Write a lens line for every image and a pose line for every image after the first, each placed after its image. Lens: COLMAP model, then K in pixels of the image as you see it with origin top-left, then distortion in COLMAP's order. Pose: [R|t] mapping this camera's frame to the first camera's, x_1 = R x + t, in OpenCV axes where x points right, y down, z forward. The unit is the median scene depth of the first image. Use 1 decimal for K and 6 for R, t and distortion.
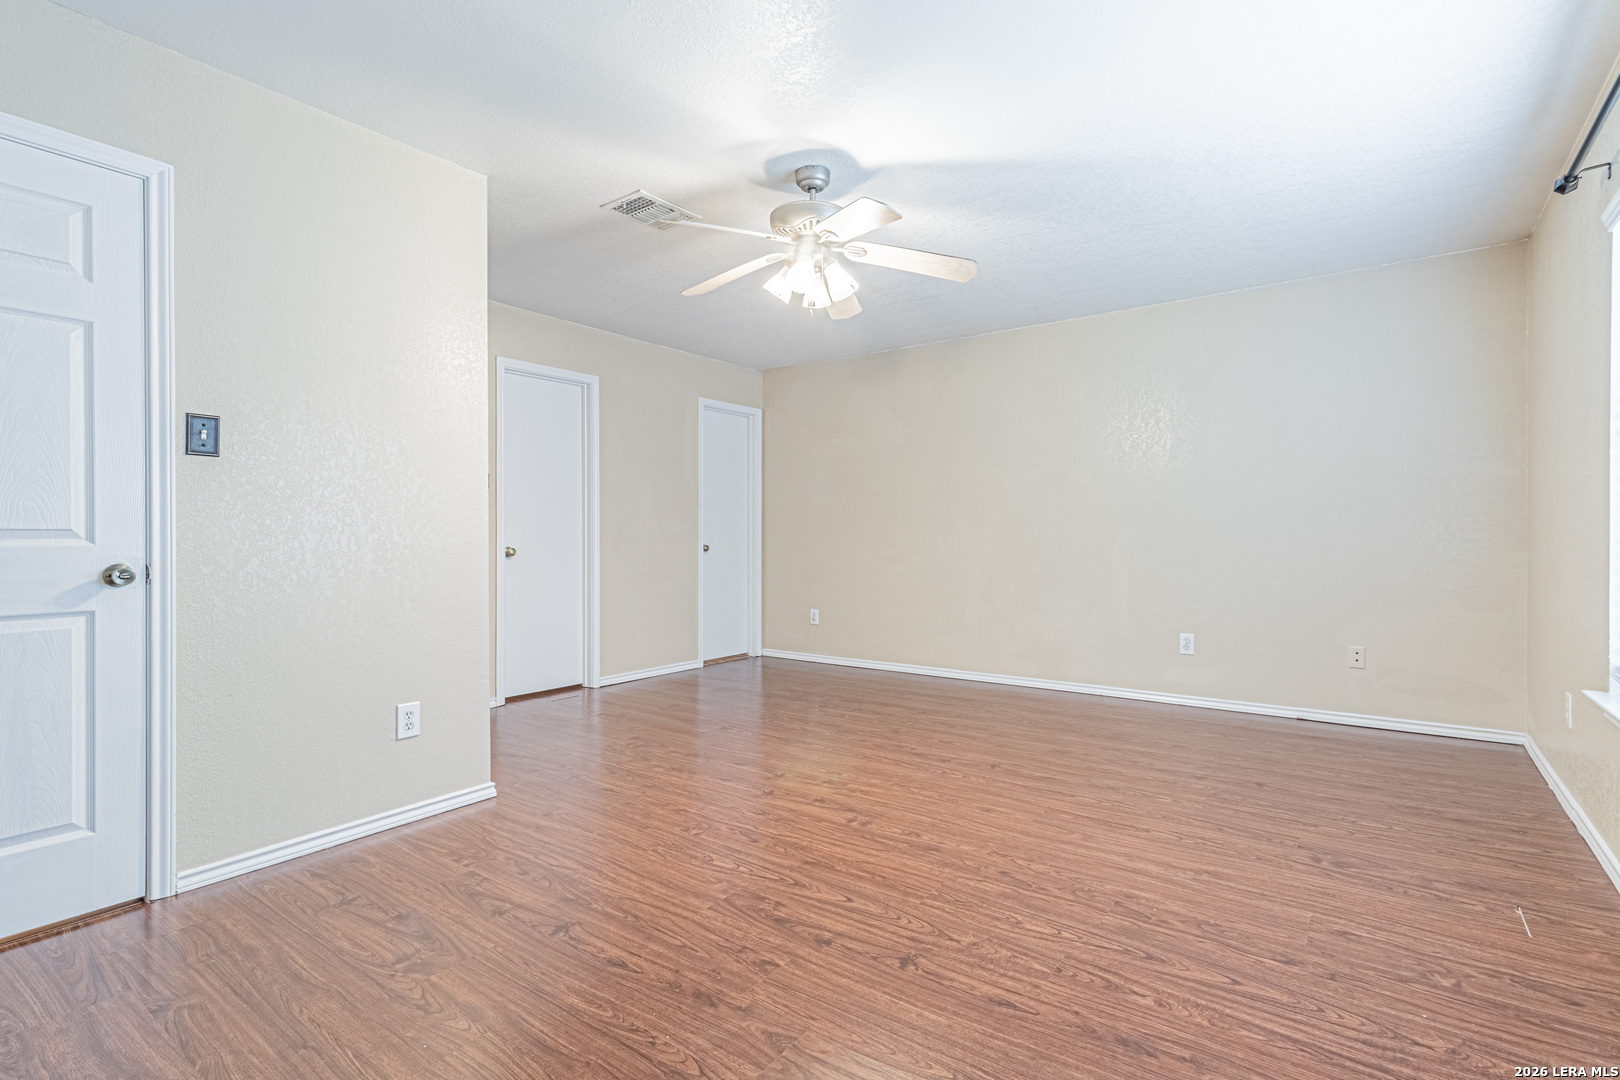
lens RADIAL K [[735.6, 0, 851.0], [0, 735.6, 534.4], [0, 0, 1]] dist [0.007962, -0.000686]
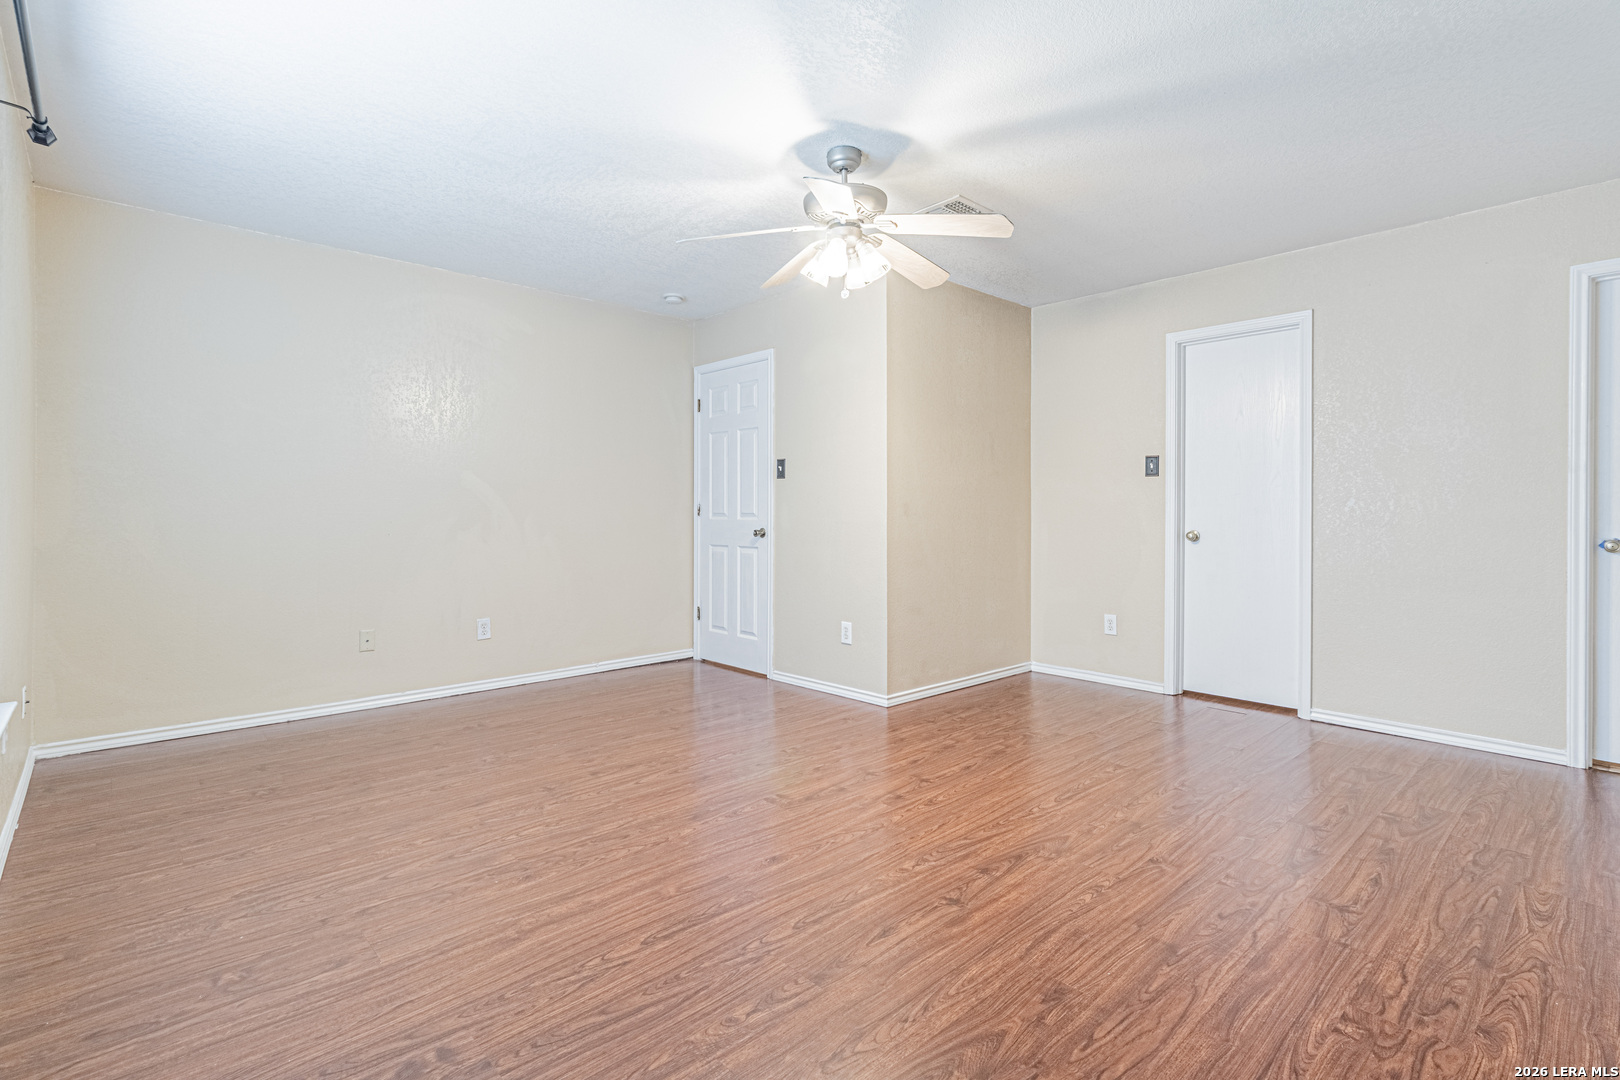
lens RADIAL K [[756.4, 0, 785.0], [0, 756.4, 513.5], [0, 0, 1]] dist [0.009574, 0.000408]
pose [[-0.215274, 0.001426, -0.976553, 1.053755], [-0.003008, 0.999993, 0.002123, -0.010515], [0.976549, 0.003394, -0.215268, 1.252006]]
